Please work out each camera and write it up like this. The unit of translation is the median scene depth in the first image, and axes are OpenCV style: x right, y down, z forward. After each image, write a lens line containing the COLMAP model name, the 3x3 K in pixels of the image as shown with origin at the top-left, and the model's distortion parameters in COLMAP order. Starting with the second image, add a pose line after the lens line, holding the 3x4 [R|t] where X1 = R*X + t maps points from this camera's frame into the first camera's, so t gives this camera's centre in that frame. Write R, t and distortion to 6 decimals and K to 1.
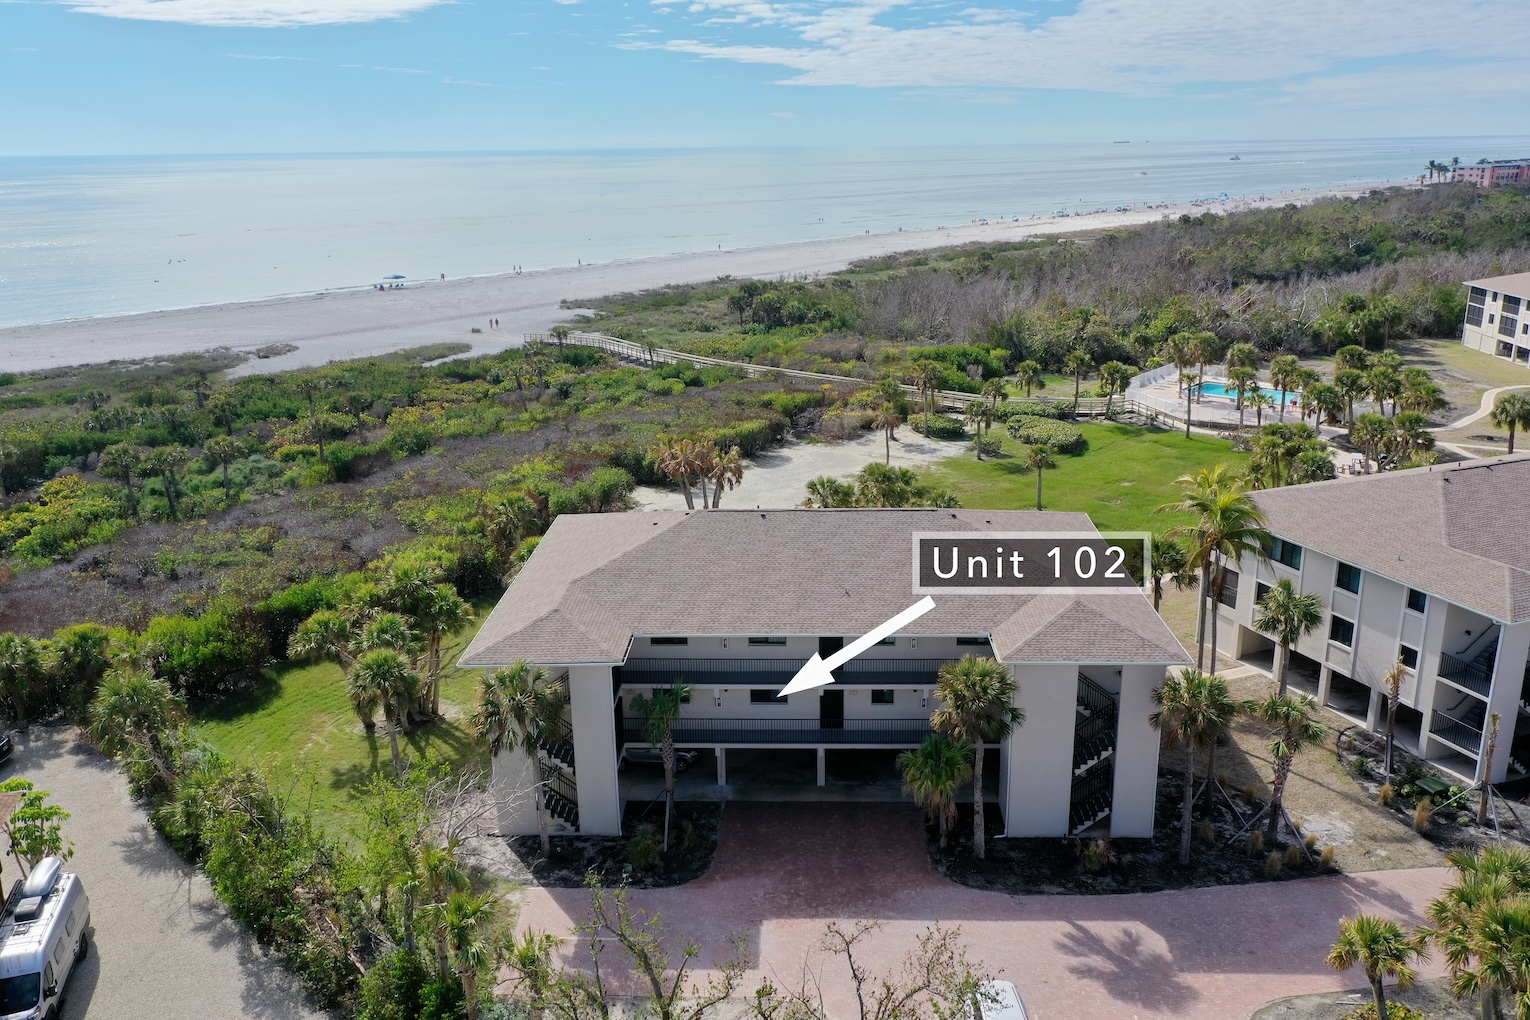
lens RADIAL K [[1220.3, 0, 765.0], [0, 1220.3, 510.0], [0, 0, 1]] dist [0.011395, -0.007229]
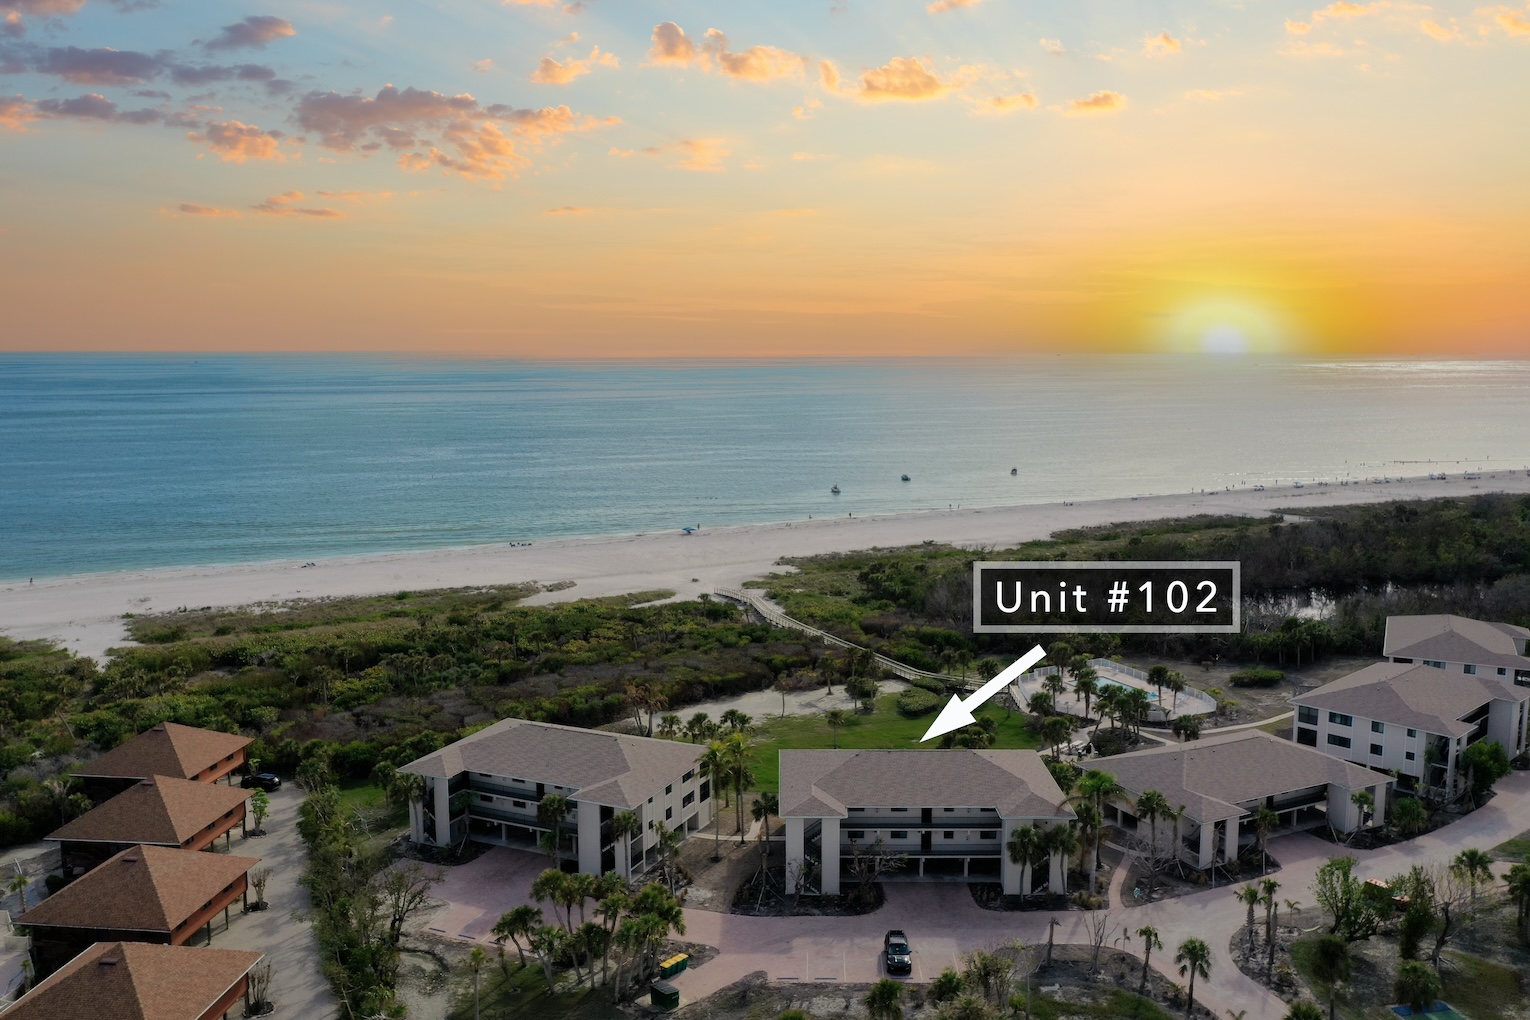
lens RADIAL K [[1236.6, 0, 763.5], [0, 1236.6, 528.8], [0, 0, 1]] dist [0.009258, 0.001558]
pose [[0.927186, 0.067348, -0.368497, 0.690762], [-0.118062, 0.986109, -0.116835, -0.082117], [0.355510, 0.151834, 0.922258, -0.617186]]
